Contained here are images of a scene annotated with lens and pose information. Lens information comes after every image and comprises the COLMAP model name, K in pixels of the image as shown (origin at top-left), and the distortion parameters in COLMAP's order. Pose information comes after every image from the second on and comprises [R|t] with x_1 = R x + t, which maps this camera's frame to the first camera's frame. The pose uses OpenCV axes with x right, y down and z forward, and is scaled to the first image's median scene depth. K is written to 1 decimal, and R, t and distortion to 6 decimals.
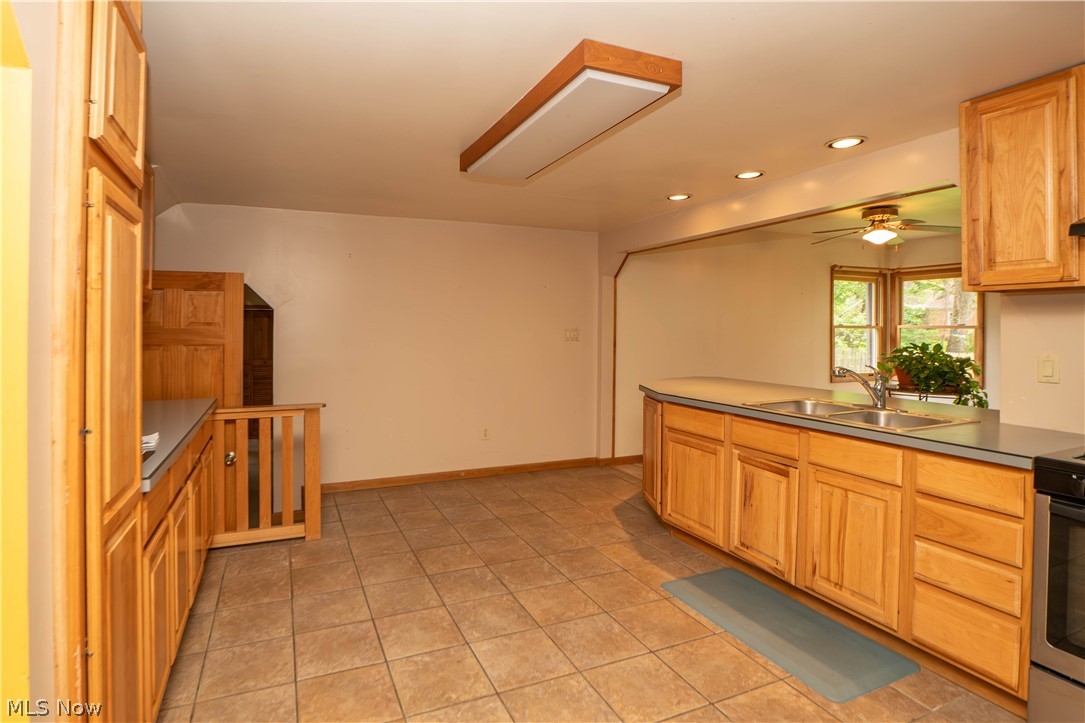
lens RADIAL K [[537.1, 0, 500.0], [0, 537.1, 320.3], [0, 0, 1]] dist [-0.035617, 0.006376]
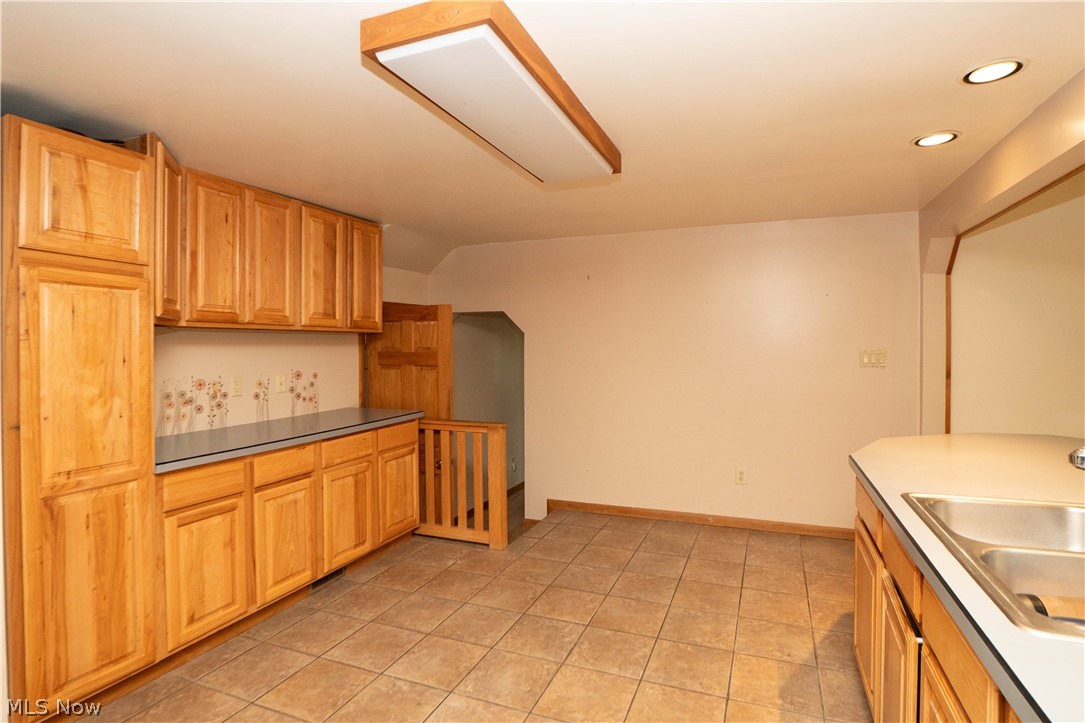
lens RADIAL K [[537.1, 0, 550.6], [0, 537.1, 343.2], [0, 0, 1]] dist [-0.035617, 0.006376]
pose [[0.736492, -0.007296, -0.676407, 0.505390], [0.016178, 0.999846, 0.006830, -0.009682], [0.676253, -0.015973, 0.736497, 0.312655]]
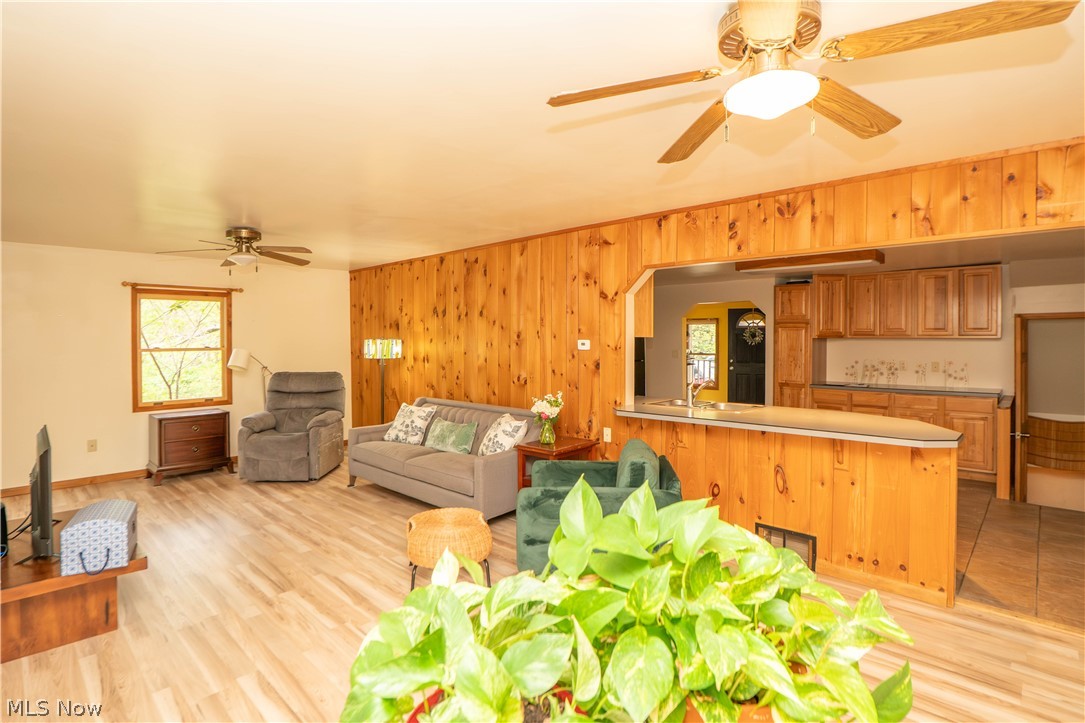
lens RADIAL K [[537.1, 0, 538.8], [0, 537.1, 353.2], [0, 0, 1]] dist [-0.035617, 0.006376]
pose [[-0.914183, 0.011827, -0.405130, 1.543684], [0.005679, 0.999850, 0.016373, -0.020372], [0.405262, 0.012667, -0.914113, 2.017675]]
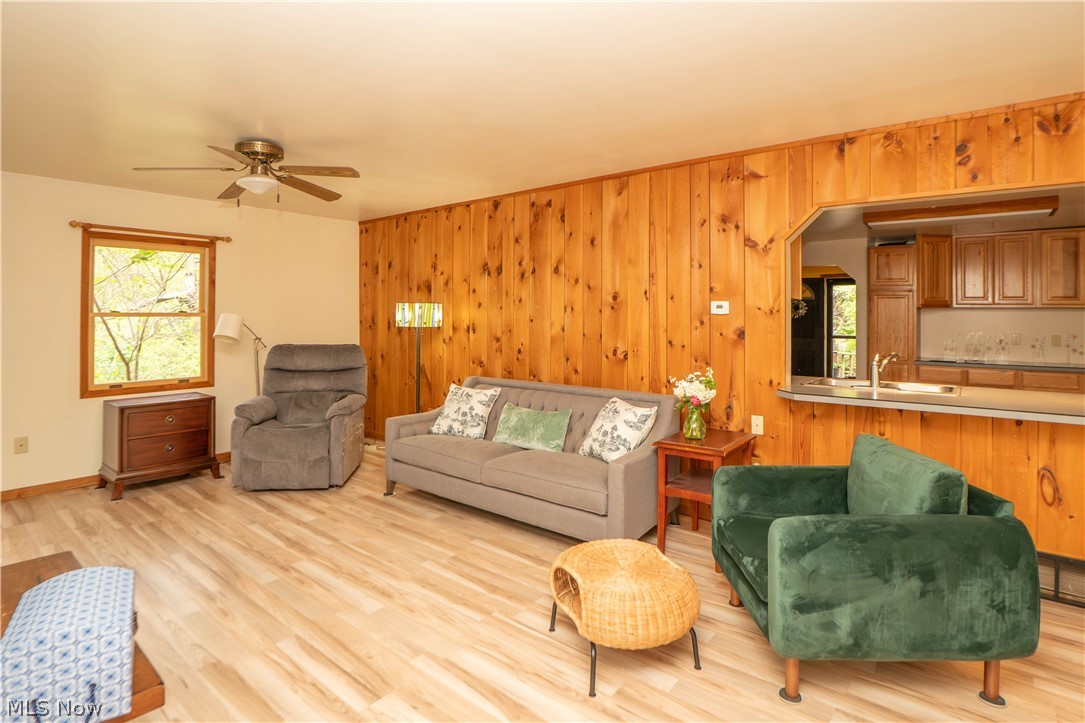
lens RADIAL K [[547.5, 0, 544.0], [0, 547.5, 319.3], [0, 0, 1]] dist [-0.028794, 0.002410]
pose [[-0.876093, -0.002958, -0.482134, 1.726333], [-0.000929, 0.999990, -0.004448, 0.012514], [0.482142, -0.003449, -0.876086, 1.524927]]
